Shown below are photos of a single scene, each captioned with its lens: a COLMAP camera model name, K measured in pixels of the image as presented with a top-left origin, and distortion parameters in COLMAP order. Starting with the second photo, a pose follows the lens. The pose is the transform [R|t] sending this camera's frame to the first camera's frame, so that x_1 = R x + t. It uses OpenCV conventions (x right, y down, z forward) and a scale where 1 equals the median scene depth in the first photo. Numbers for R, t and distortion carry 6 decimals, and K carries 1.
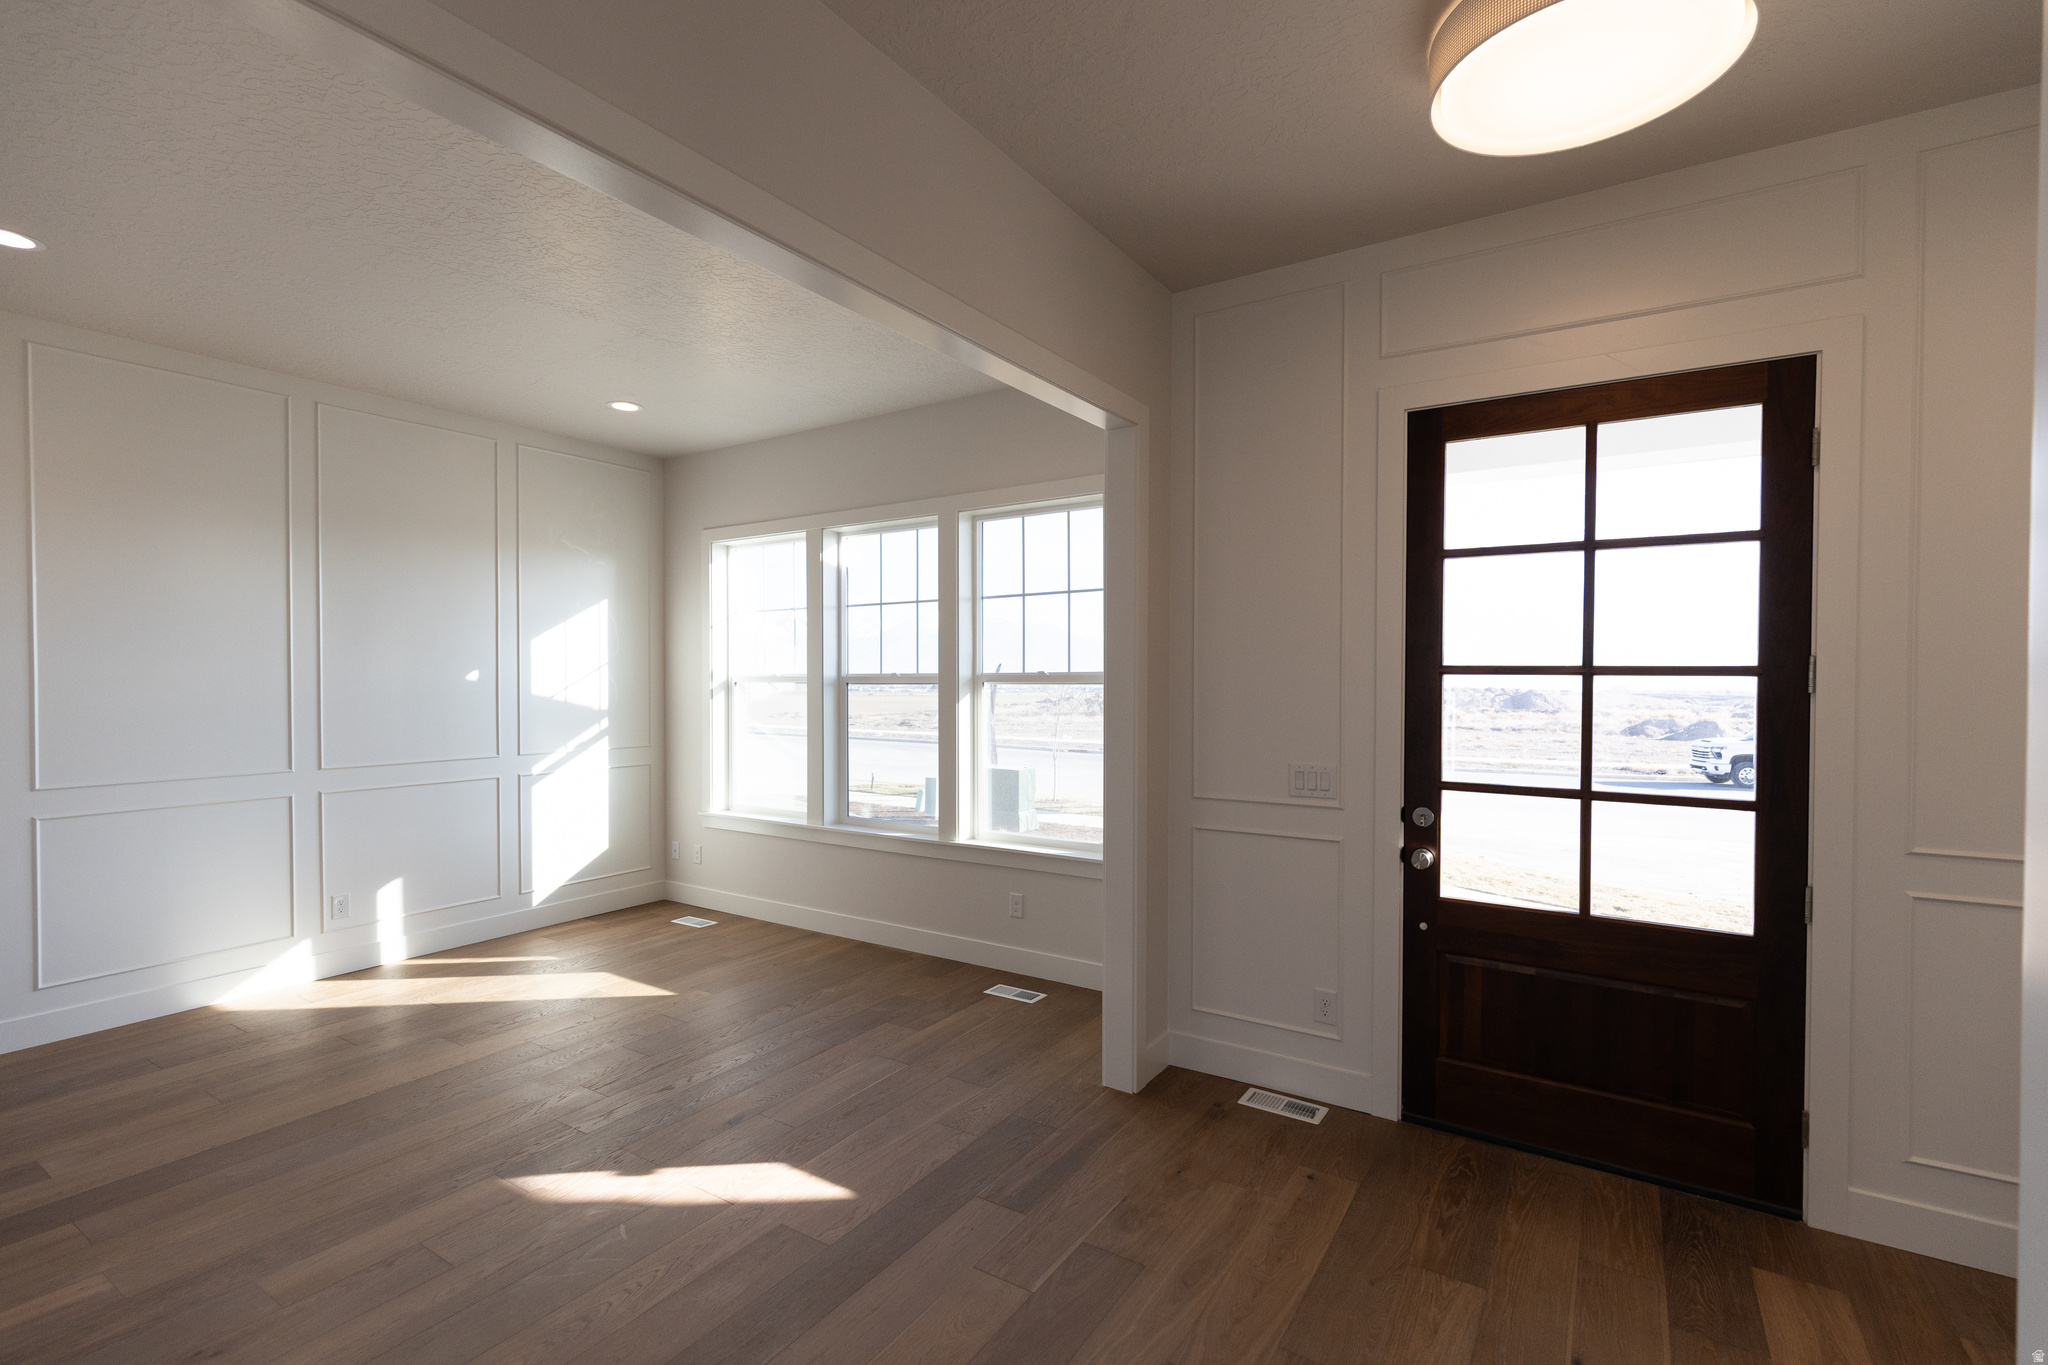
lens RADIAL K [[930.1, 0, 1021.2], [0, 930.1, 686.7], [0, 0, 1]] dist [0.007553, -0.000897]
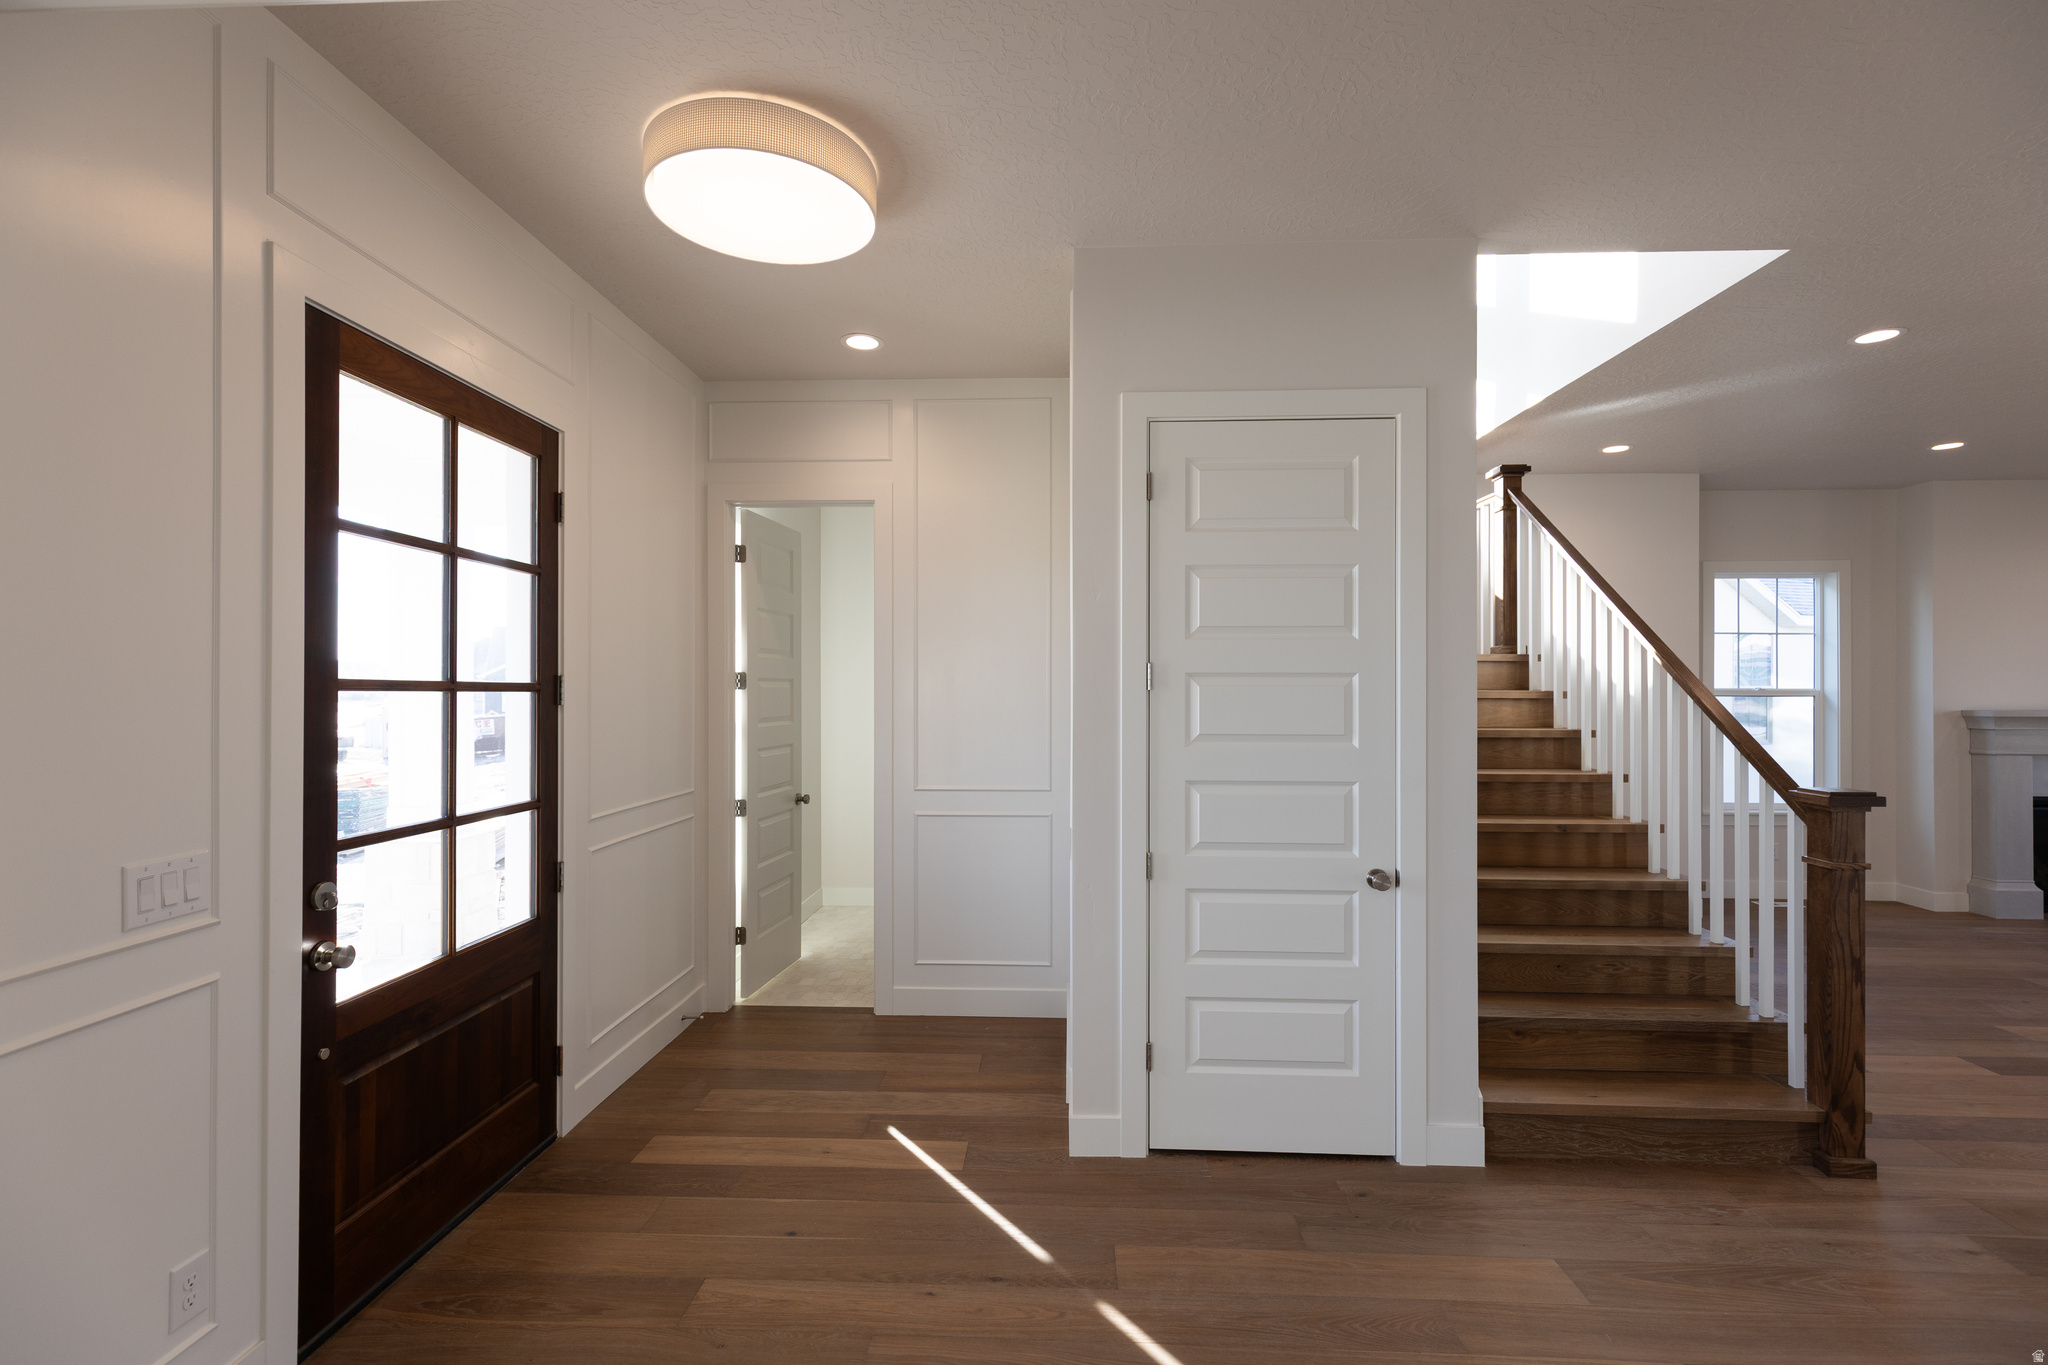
lens RADIAL K [[930.1, 0, 1029.0], [0, 930.1, 682.4], [0, 0, 1]] dist [0.007553, -0.000897]
pose [[-0.519460, 0.001447, 0.854493, -0.467691], [0.004167, 0.999991, 0.000840, -0.019402], [-0.854485, 0.003997, -0.519462, 0.978227]]
